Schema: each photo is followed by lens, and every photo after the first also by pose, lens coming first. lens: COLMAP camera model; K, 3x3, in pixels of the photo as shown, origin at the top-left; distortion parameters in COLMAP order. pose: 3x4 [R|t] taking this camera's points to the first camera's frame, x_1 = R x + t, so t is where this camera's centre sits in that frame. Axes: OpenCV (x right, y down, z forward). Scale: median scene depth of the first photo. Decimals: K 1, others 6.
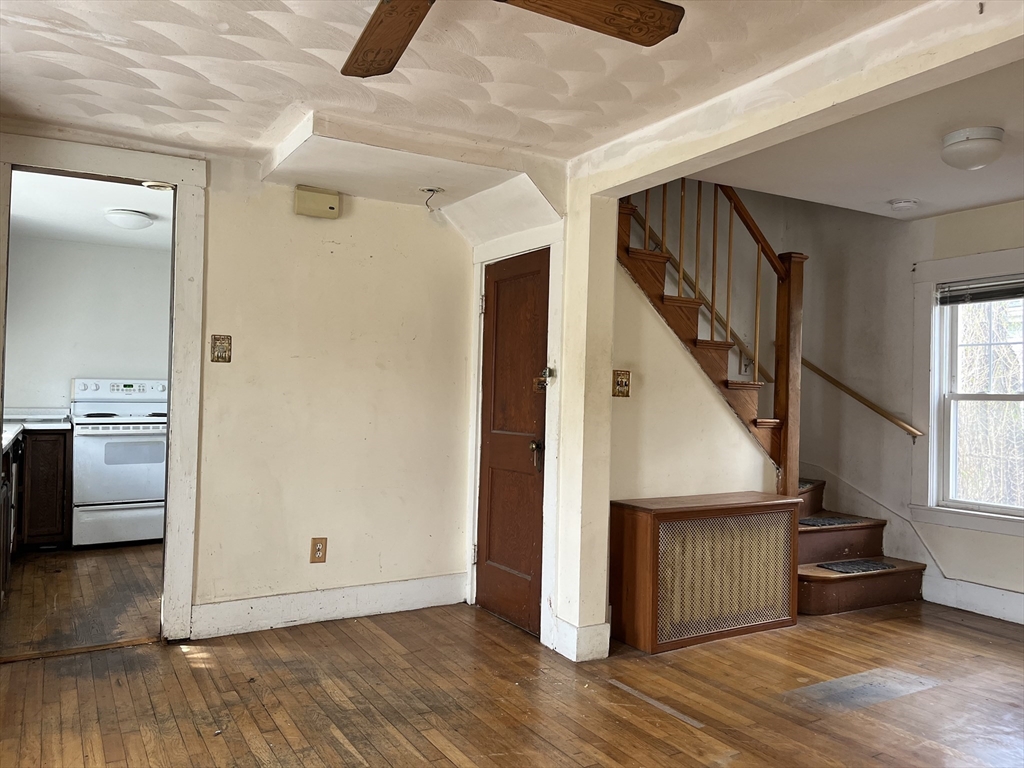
lens RADIAL K [[771.3, 0, 512.0], [0, 771.3, 384.0], [0, 0, 1]] dist [0.079664, -0.107690]
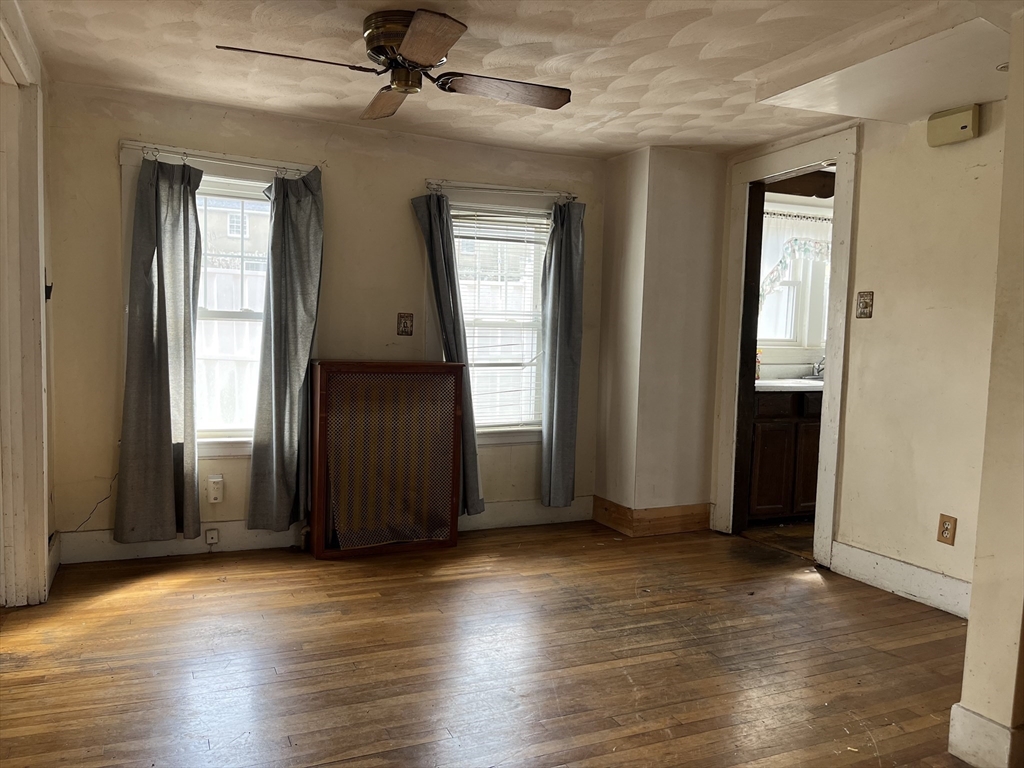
lens RADIAL K [[771.3, 0, 512.0], [0, 771.3, 384.0], [0, 0, 1]] dist [0.079664, -0.107690]
pose [[-0.102119, 0.042886, -0.993847, 0.866804], [-0.007610, 0.999007, 0.043891, 0.021342], [0.994743, 0.012046, -0.101691, 0.786948]]
